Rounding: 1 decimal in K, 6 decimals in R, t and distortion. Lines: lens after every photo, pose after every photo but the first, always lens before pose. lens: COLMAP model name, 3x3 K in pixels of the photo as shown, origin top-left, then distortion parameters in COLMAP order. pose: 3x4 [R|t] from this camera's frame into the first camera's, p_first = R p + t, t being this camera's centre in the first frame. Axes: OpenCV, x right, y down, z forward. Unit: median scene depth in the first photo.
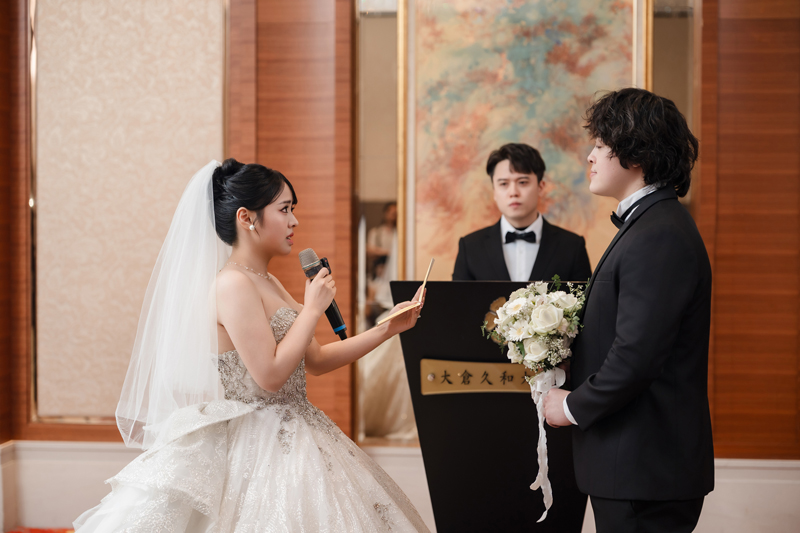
lens RADIAL K [[1381.1, 0, 424.5], [0, 1381.1, 264.1], [0, 0, 1]] dist [0.004874, 0.003794]
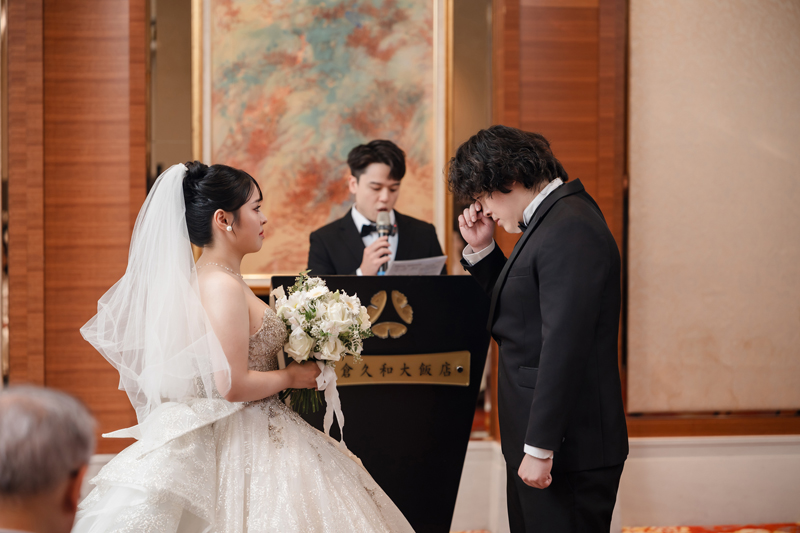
lens RADIAL K [[1560.6, 0, 351.0], [0, 1560.6, 243.7], [0, 0, 1]] dist [-0.018304, 0.014983]
pose [[0.977090, -0.008853, 0.212641, -0.143257], [0.008633, 0.999961, 0.001963, -0.008532], [-0.212650, -0.000082, 0.977128, -0.074113]]
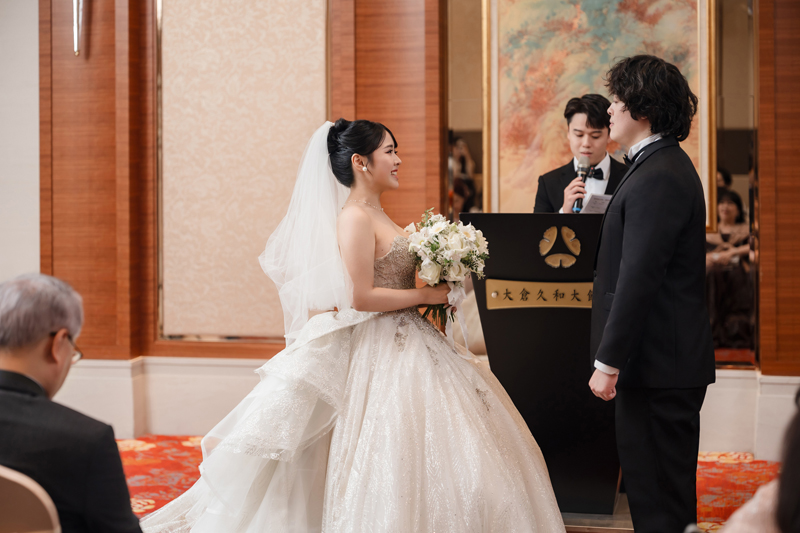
lens RADIAL K [[1495.2, 0, 398.7], [0, 1495.2, 153.4], [0, 0, 1]] dist [-0.001469, -0.064781]
pose [[0.993988, -0.008234, -0.109177, 0.044259], [0.005305, 0.999619, -0.027094, -0.002807], [0.109358, 0.026352, 0.993653, -0.192759]]
